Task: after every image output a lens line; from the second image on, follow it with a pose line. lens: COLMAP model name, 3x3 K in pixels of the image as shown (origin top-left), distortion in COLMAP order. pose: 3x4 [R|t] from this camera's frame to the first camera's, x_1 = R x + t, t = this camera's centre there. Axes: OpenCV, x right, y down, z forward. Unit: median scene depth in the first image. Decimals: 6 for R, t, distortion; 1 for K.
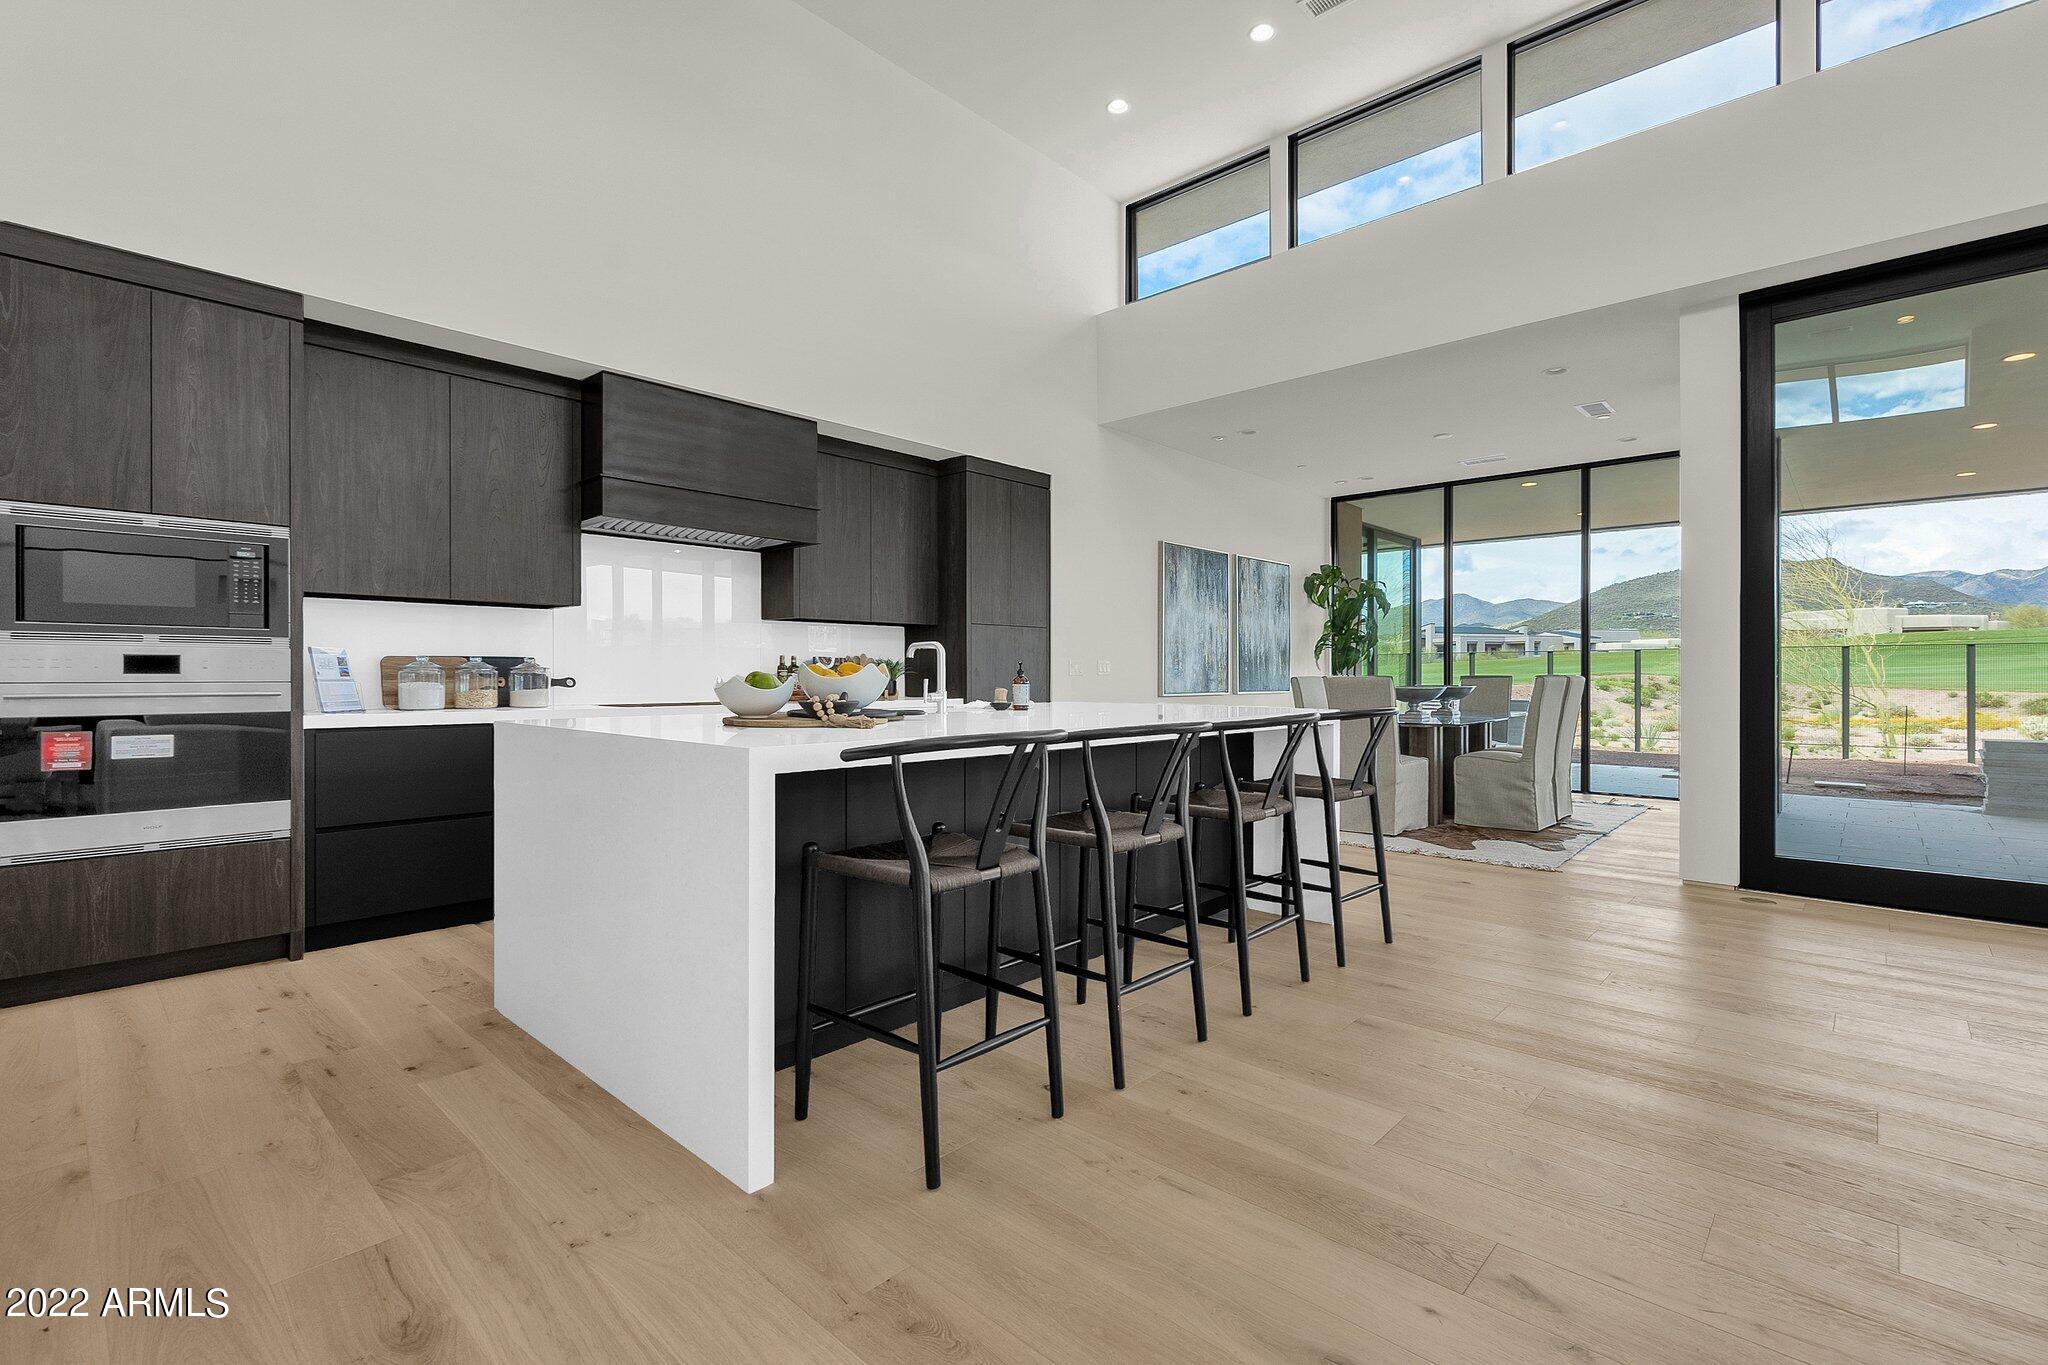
lens RADIAL K [[914.6, 0, 1033.8], [0, 914.6, 681.9], [0, 0, 1]] dist [-0.003771, 0.000280]
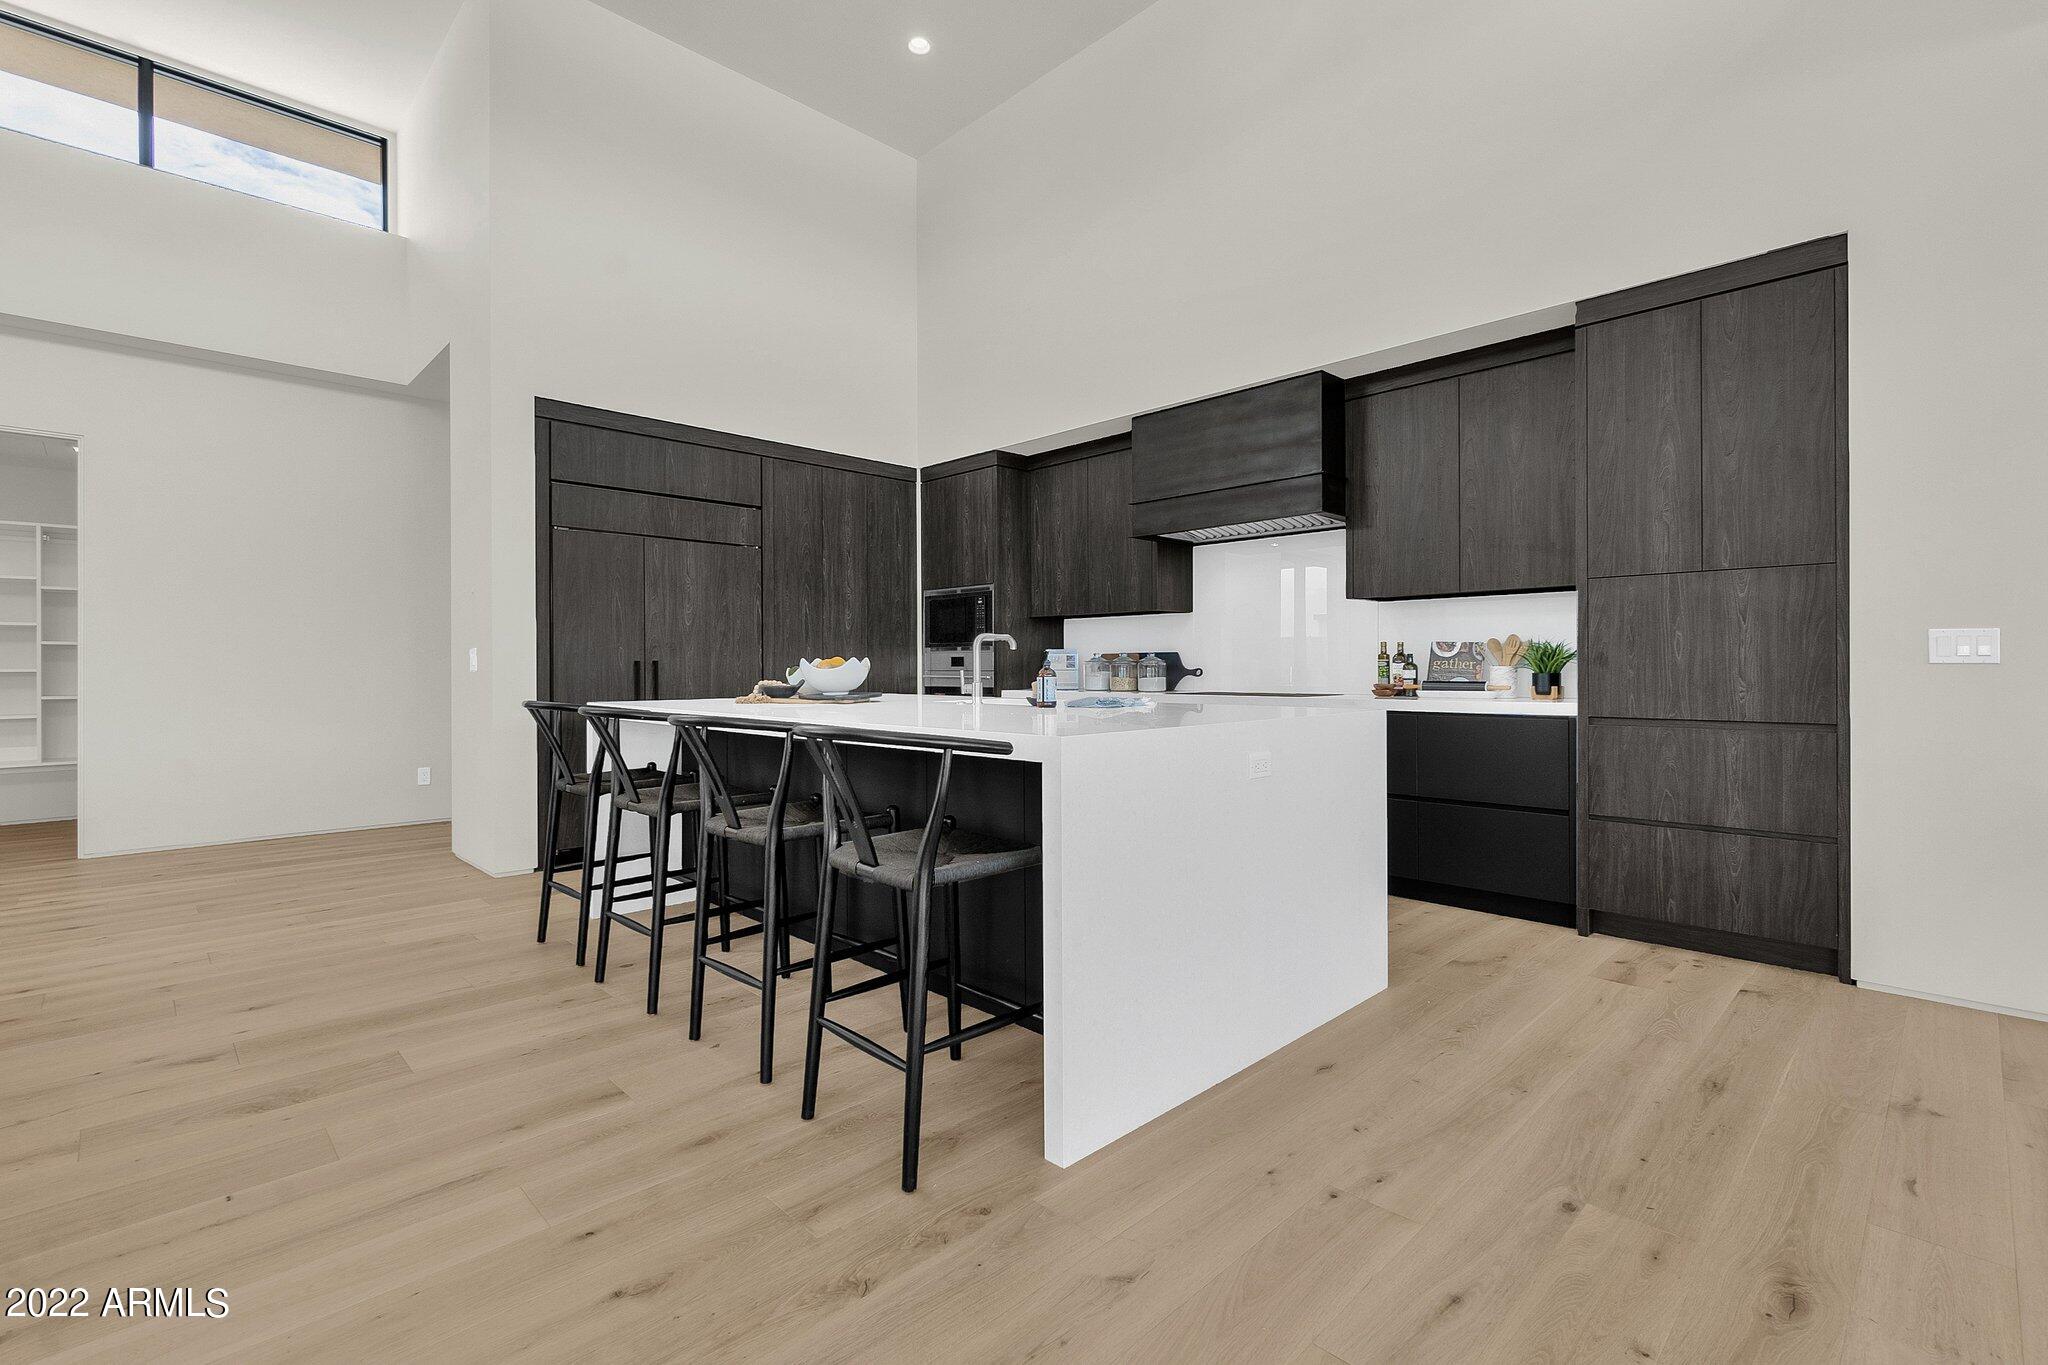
lens RADIAL K [[914.6, 0, 1002.2], [0, 914.6, 657.5], [0, 0, 1]] dist [-0.003771, 0.000280]
pose [[-0.044626, -0.010333, -0.998950, 0.690014], [-0.004898, 0.999937, -0.010124, -0.005718], [0.998992, 0.004441, -0.044673, 0.825282]]
